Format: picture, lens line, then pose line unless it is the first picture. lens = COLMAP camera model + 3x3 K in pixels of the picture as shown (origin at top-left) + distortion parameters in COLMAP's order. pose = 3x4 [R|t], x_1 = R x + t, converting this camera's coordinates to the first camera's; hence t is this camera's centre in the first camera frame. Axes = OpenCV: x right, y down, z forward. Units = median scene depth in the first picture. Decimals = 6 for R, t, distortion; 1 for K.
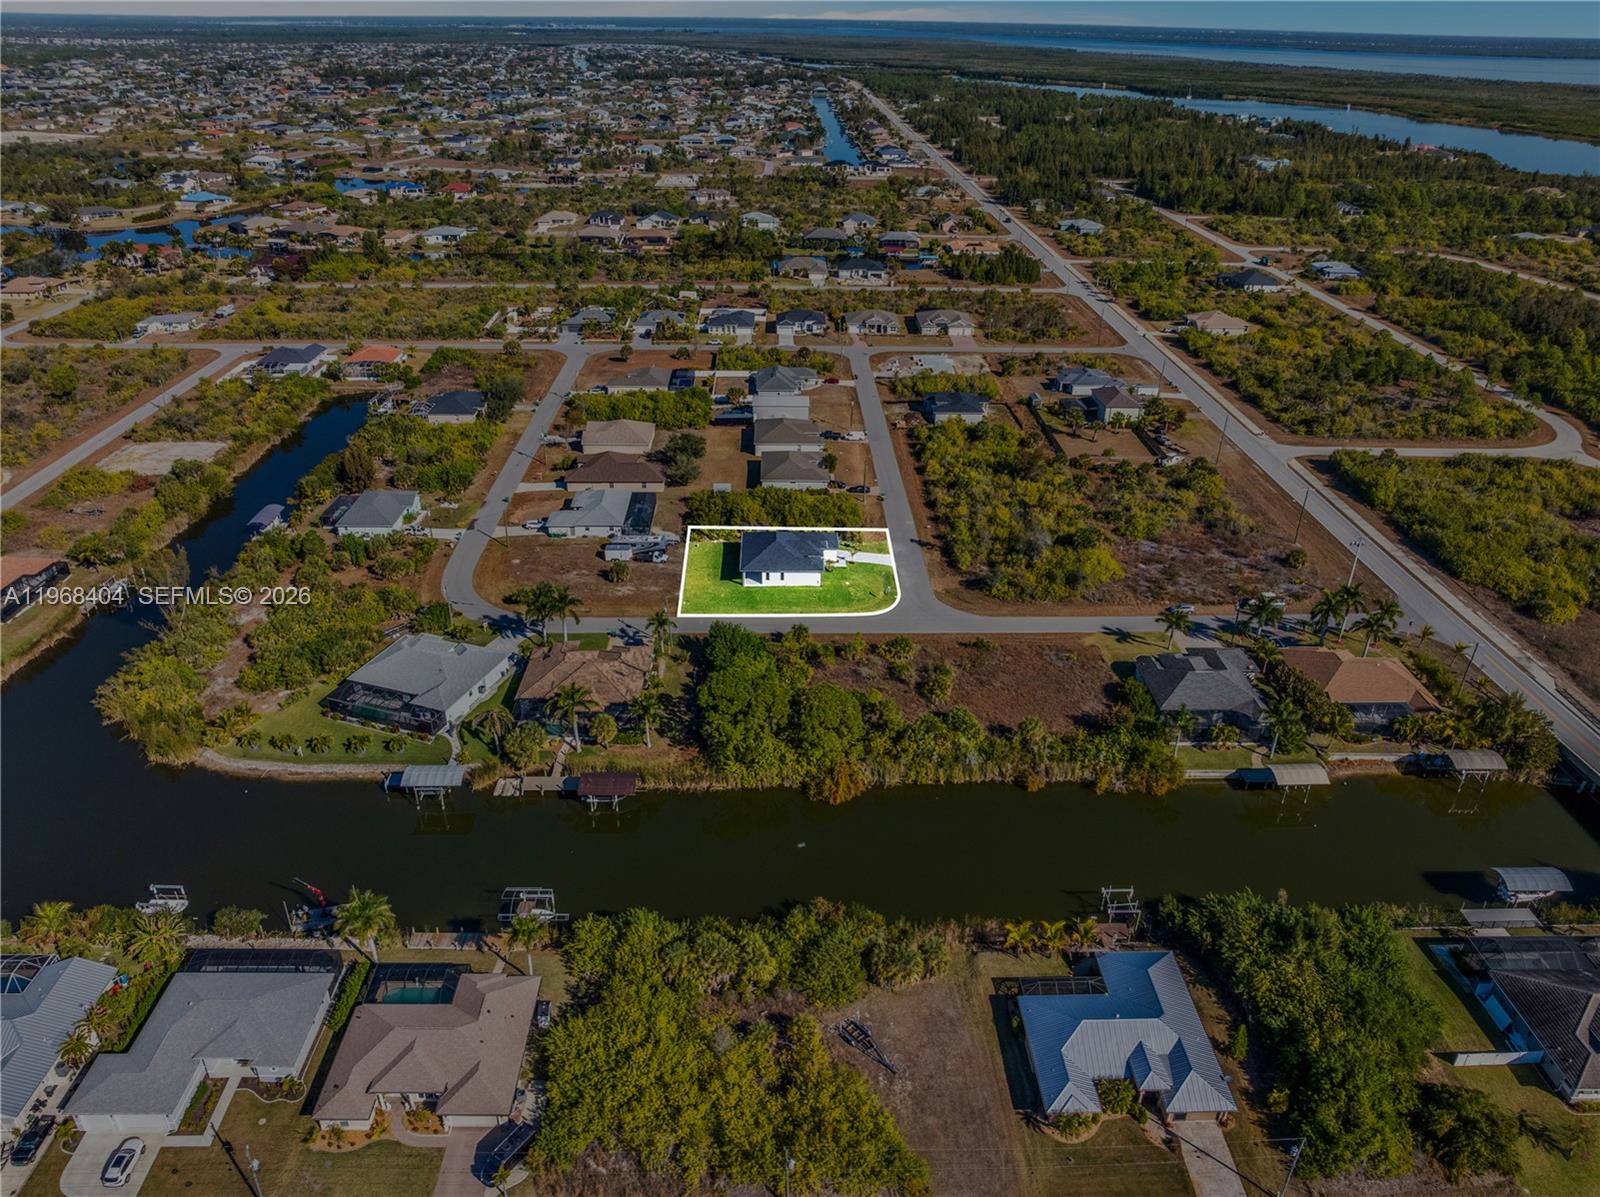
lens RADIAL K [[1129.4, 0, 802.5], [0, 1129.4, 600.6], [0, 0, 1]] dist [-0.058955, 0.028733]
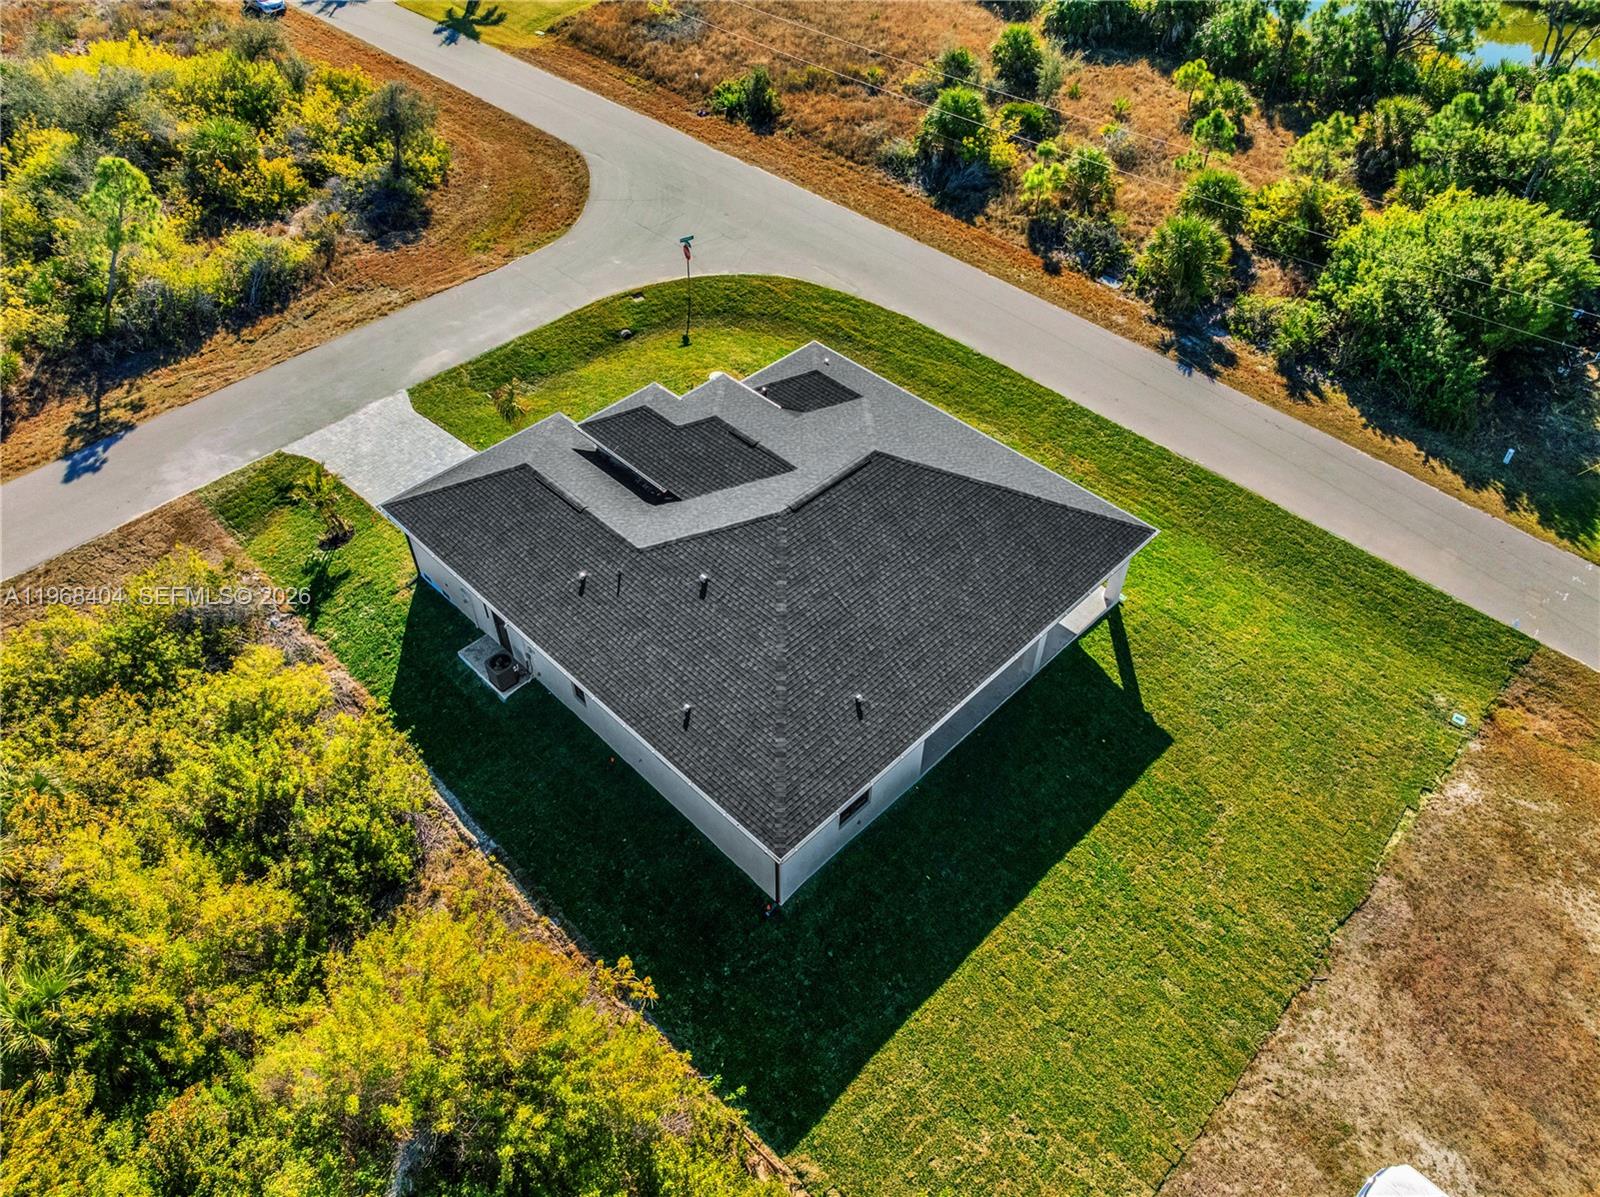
lens RADIAL K [[1129.4, 0, 796.1], [0, 1129.4, 594.5], [0, 0, 1]] dist [-0.058955, 0.028733]
pose [[-0.689362, -0.525920, 0.498184, -0.087791], [0.327399, 0.387275, 0.861875, -0.155239], [-0.646211, 0.757249, -0.094787, 0.868372]]
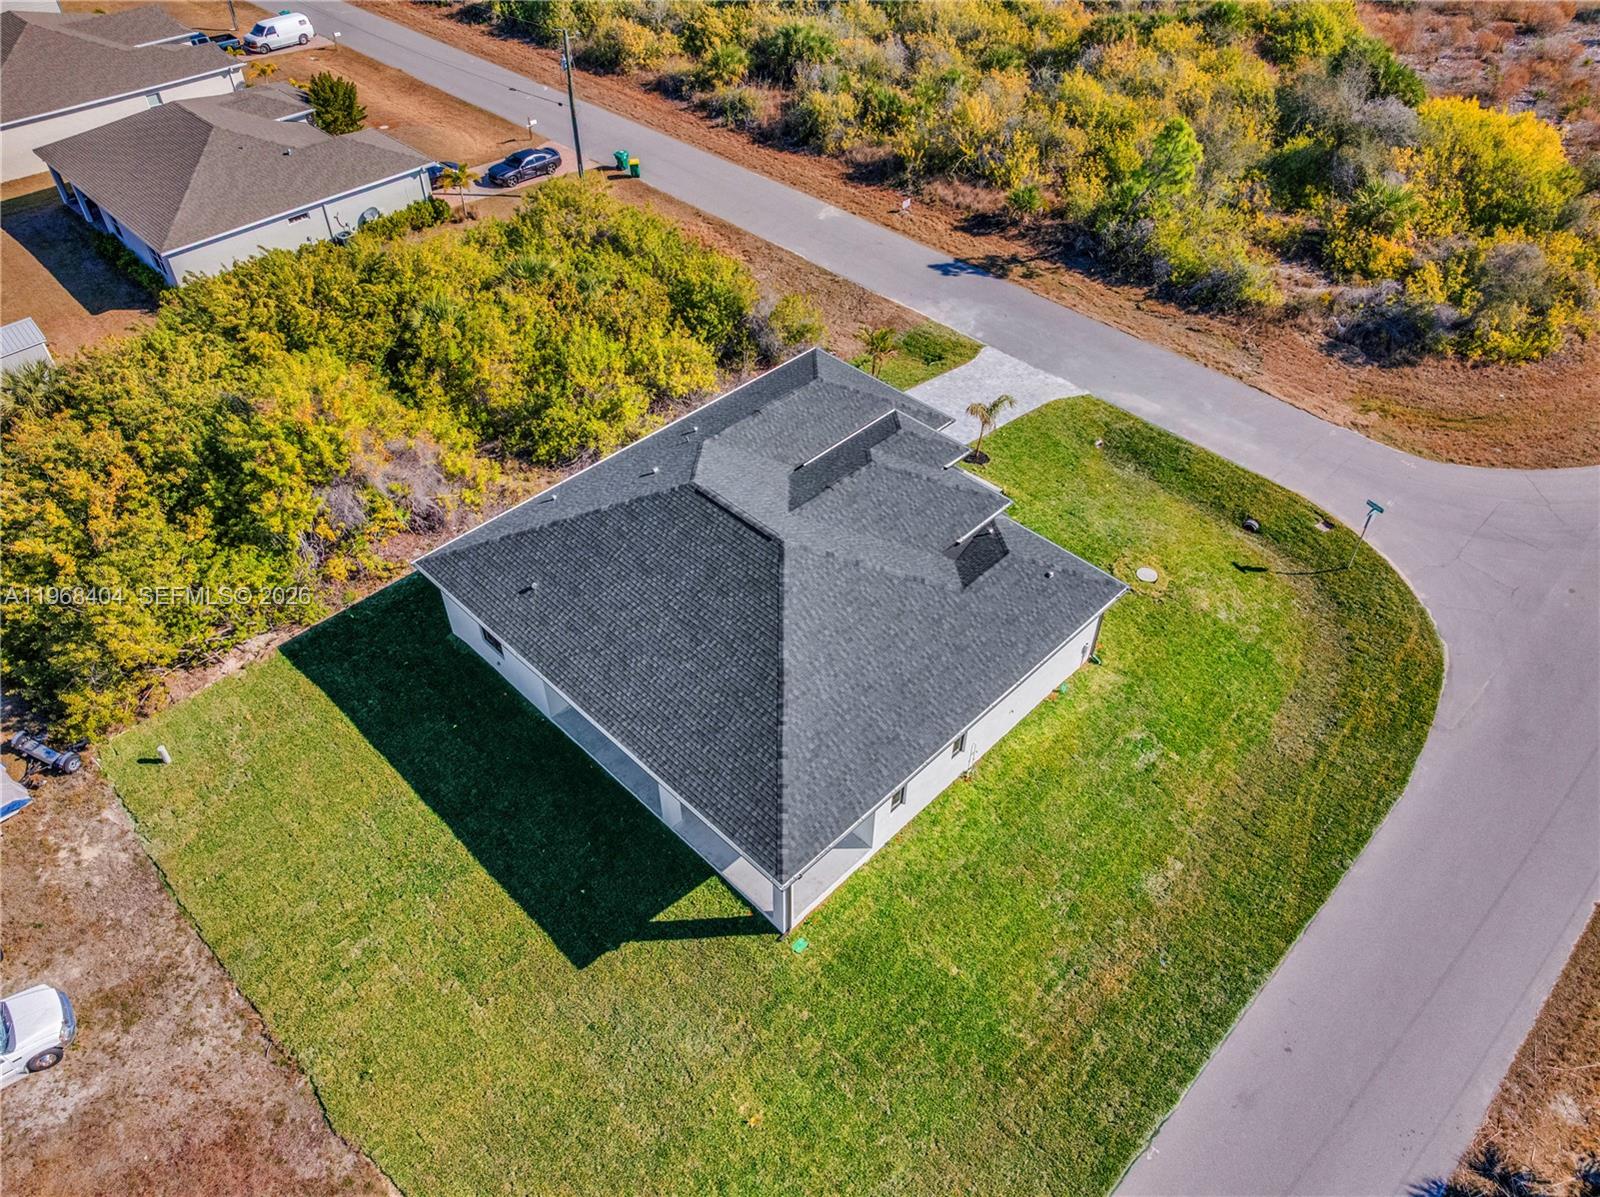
lens RADIAL K [[1129.4, 0, 806.8], [0, 1129.4, 596.7], [0, 0, 1]] dist [-0.058955, 0.028733]
pose [[0.721707, -0.478956, 0.499740, -0.083580], [0.323820, 0.871702, 0.367798, -0.084684], [-0.611784, -0.103617, 0.784209, 0.735321]]
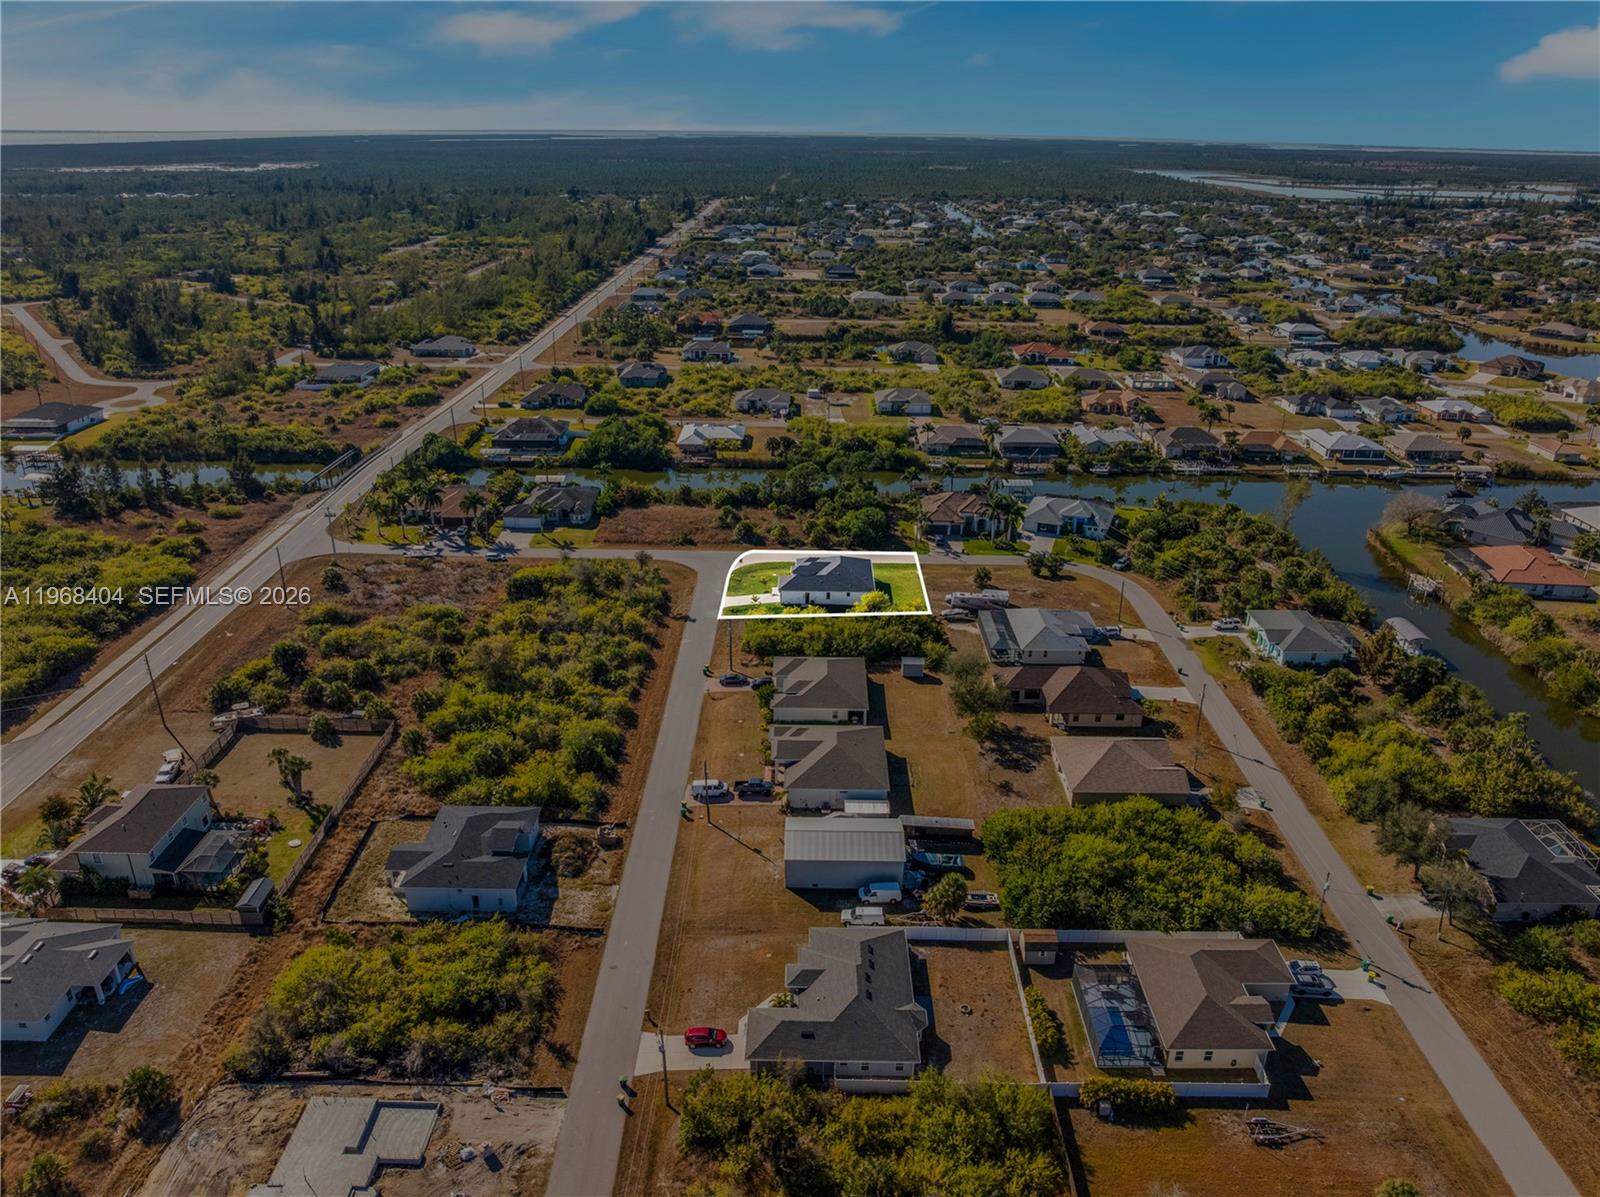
lens RADIAL K [[1129.4, 0, 799.7], [0, 1129.4, 599.2], [0, 0, 1]] dist [-0.058955, 0.028733]
pose [[-0.999147, -0.035122, 0.021711, -0.008512], [-0.005438, 0.633149, 0.774011, -0.713921], [-0.040931, 0.773232, -0.632800, 1.429690]]
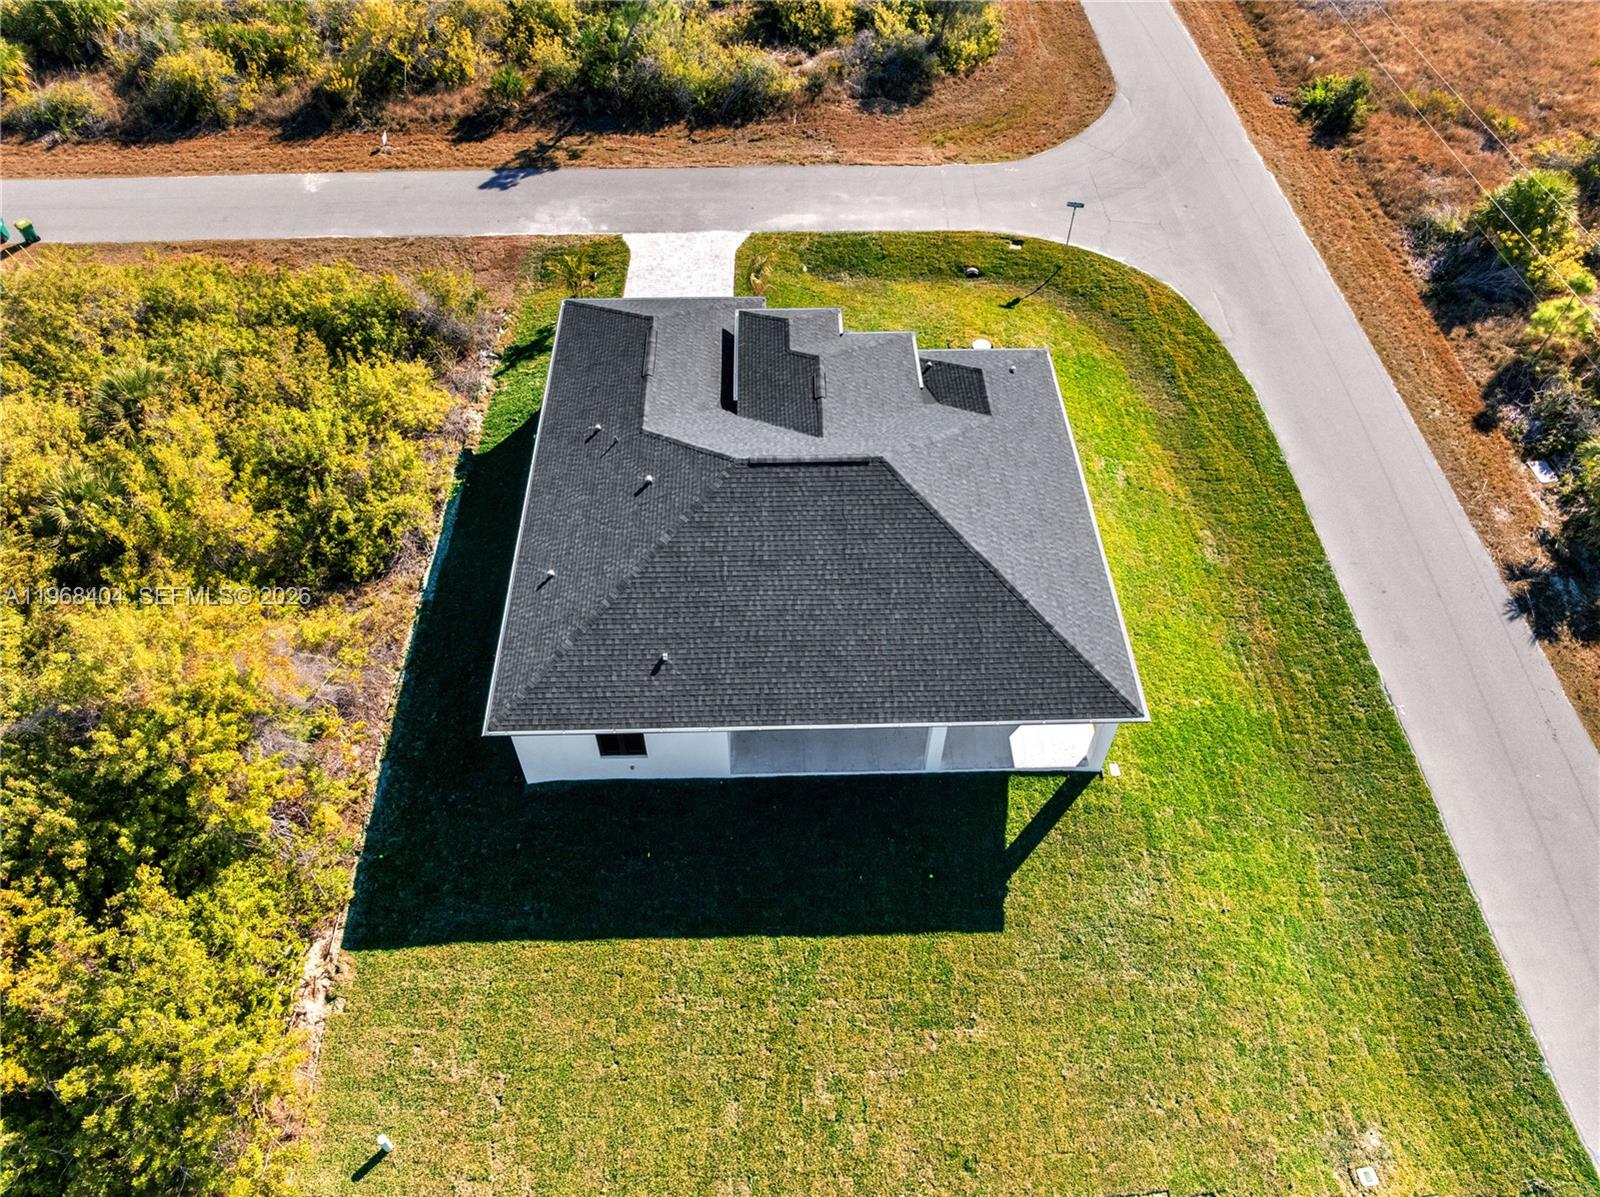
lens RADIAL K [[1129.4, 0, 803.5], [0, 1129.4, 592.4], [0, 0, 1]] dist [-0.058955, 0.028733]
pose [[-0.000676, -0.768050, 0.640389, -0.107812], [0.462848, 0.567425, 0.681029, -0.122389], [-0.886437, 0.296863, 0.355107, 0.805731]]
